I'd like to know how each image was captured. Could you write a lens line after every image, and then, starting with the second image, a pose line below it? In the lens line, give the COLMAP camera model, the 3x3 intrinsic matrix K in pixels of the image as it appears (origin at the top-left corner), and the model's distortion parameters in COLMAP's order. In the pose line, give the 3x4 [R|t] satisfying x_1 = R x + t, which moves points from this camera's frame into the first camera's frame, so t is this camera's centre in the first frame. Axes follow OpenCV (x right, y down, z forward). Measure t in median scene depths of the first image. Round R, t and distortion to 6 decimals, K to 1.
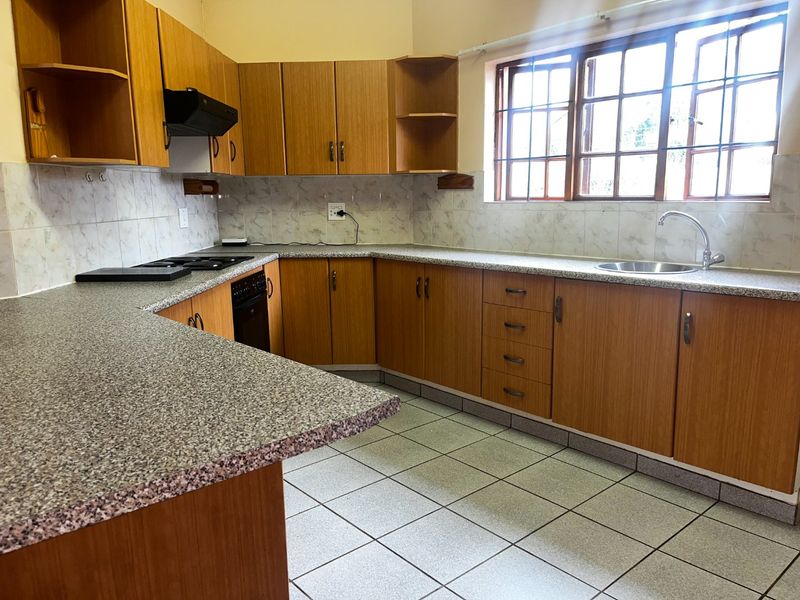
lens RADIAL K [[599.4, 0, 412.2], [0, 599.4, 303.9], [0, 0, 1]] dist [0.063851, -0.081850]
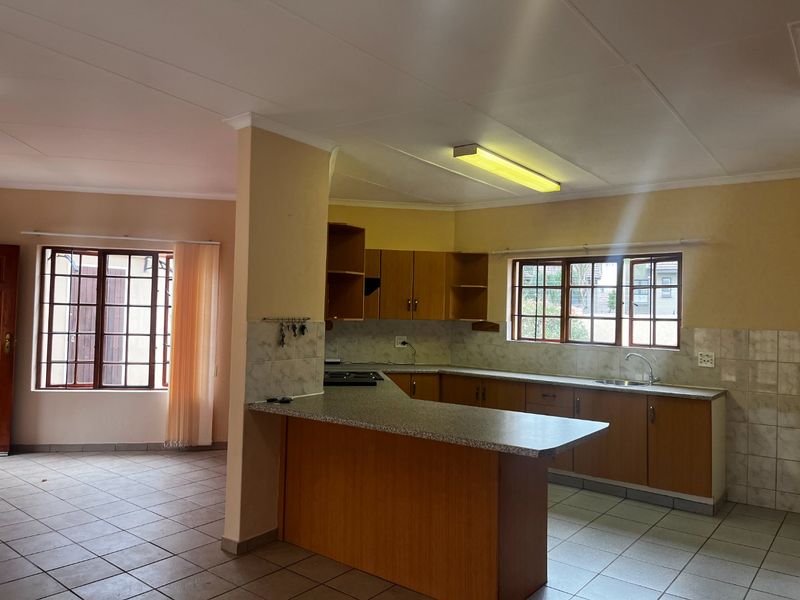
lens RADIAL K [[599.4, 0, 394.3], [0, 599.4, 297.1], [0, 0, 1]] dist [0.063851, -0.081850]
pose [[0.981451, 0.042577, 0.186926, -0.478765], [-0.004305, 0.979676, -0.200540, 0.040946], [-0.191665, 0.196015, 0.961687, -0.510721]]
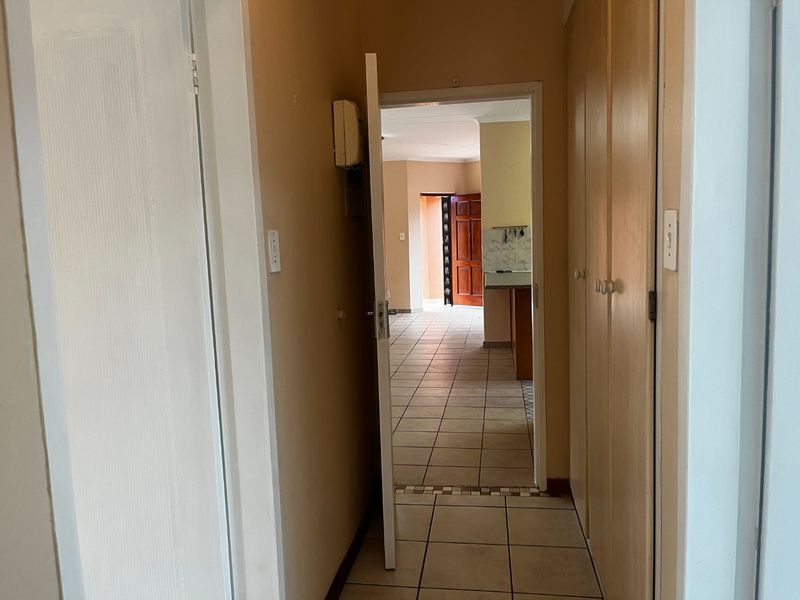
lens RADIAL K [[599.4, 0, 400.6], [0, 599.4, 299.8], [0, 0, 1]] dist [0.063851, -0.081850]
pose [[0.645269, 0.072802, -0.760478, 0.714694], [-0.106532, 0.994298, 0.004793, 0.117409], [0.756491, 0.077923, 0.649345, -0.893406]]
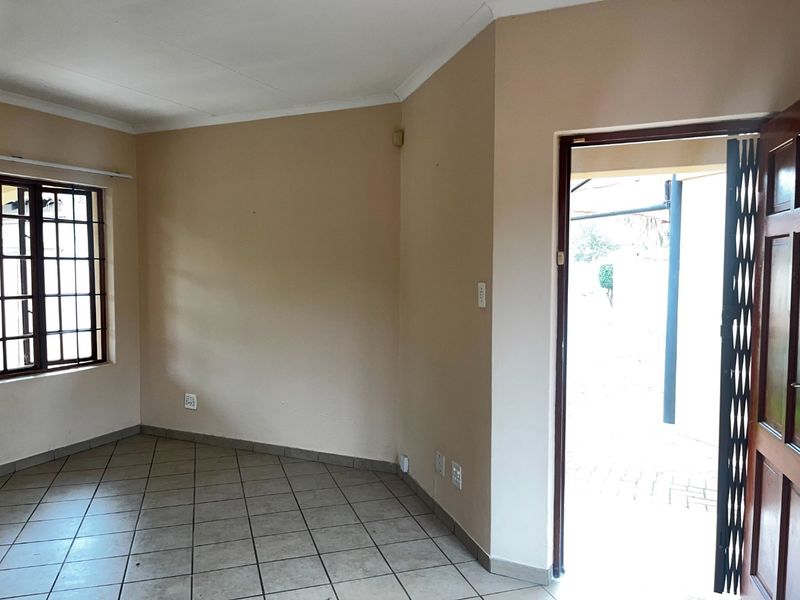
lens RADIAL K [[599.4, 0, 401.6], [0, 599.4, 301.4], [0, 0, 1]] dist [0.063851, -0.081850]
pose [[0.378934, -0.044520, 0.924352, -1.756326], [0.146901, 0.989071, -0.012585, -0.047610], [-0.913690, 0.140557, 0.381333, 0.060395]]
